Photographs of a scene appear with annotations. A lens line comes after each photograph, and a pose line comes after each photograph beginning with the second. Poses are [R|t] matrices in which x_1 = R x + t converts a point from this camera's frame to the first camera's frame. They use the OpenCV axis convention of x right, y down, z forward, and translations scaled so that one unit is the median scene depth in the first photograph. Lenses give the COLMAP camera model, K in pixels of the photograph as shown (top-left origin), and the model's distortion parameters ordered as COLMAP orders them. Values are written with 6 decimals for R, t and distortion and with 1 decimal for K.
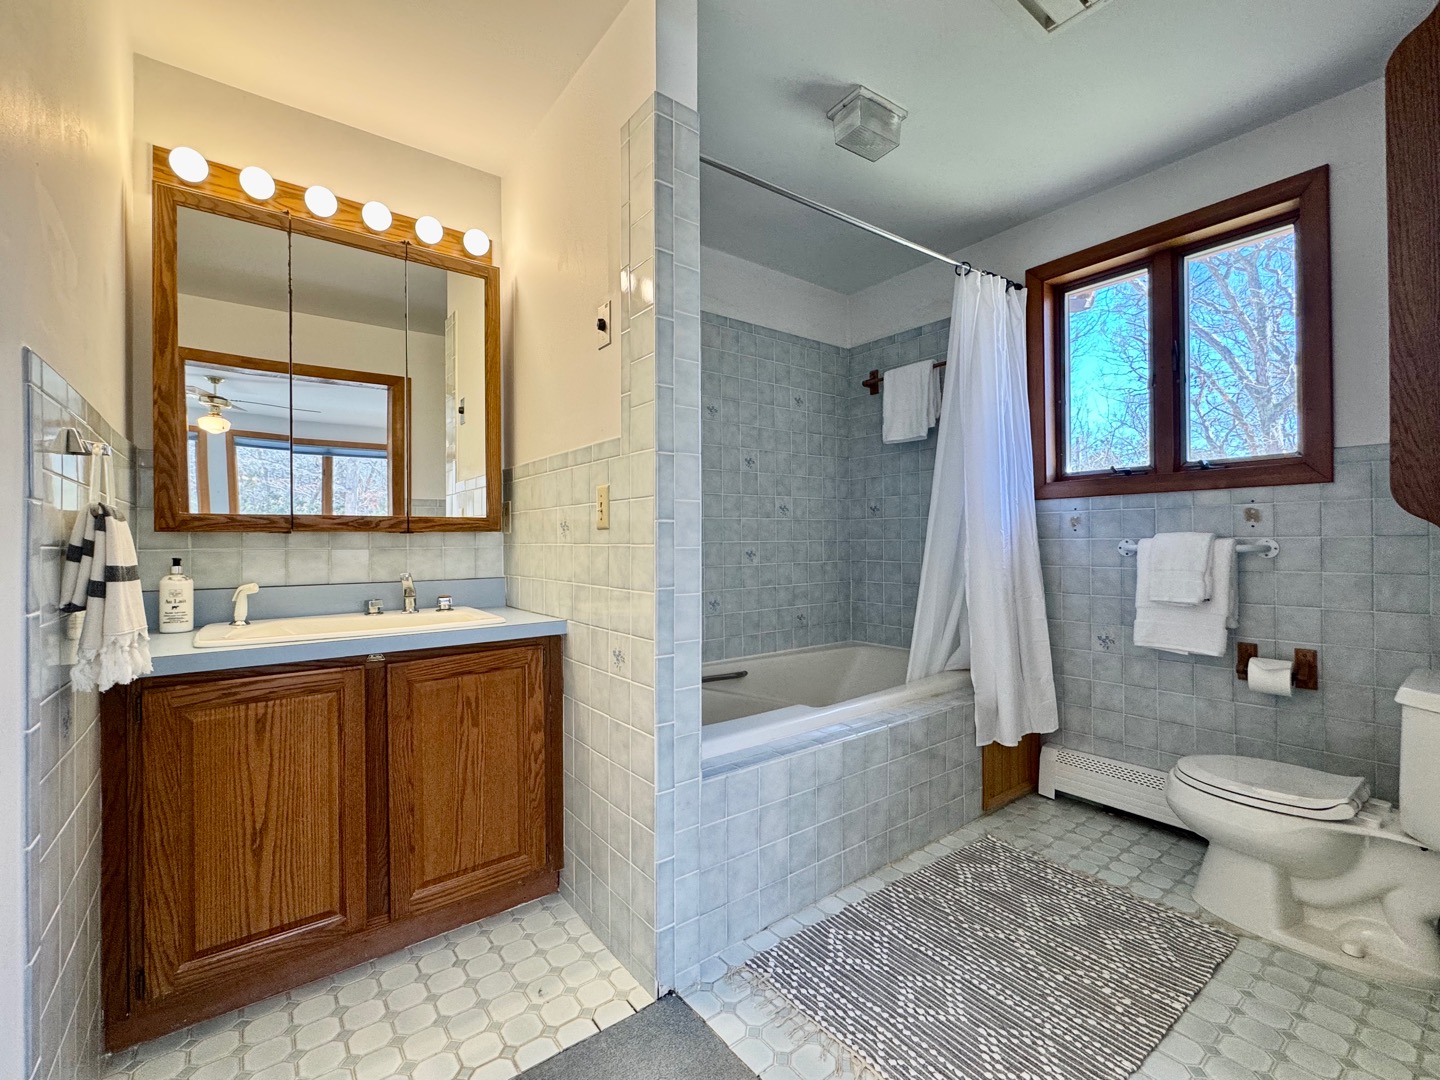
lens RADIAL K [[629.7, 0, 719.5], [0, 629.7, 537.3], [0, 0, 1]] dist [-0.001460, 0.000075]
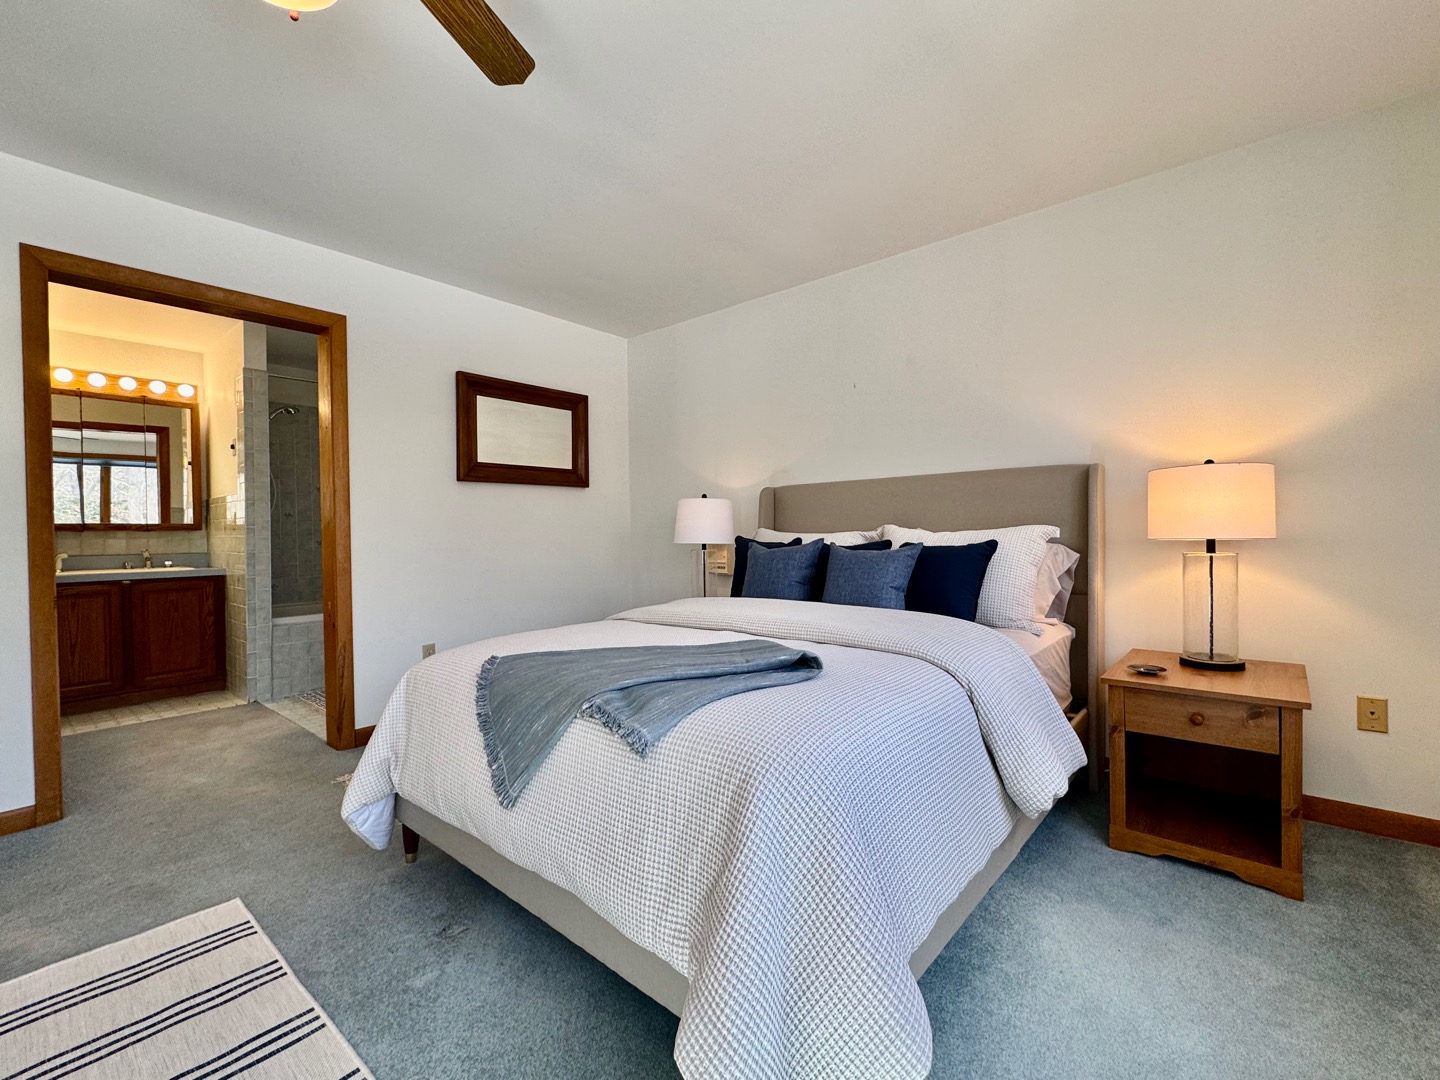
lens RADIAL K [[629.7, 0, 722.3], [0, 629.7, 537.0], [0, 0, 1]] dist [-0.001460, 0.000075]
pose [[0.977122, -0.008912, 0.212494, 1.084349], [0.006611, 0.999912, 0.011538, -0.000573], [-0.212578, -0.009869, 0.977094, -1.698905]]
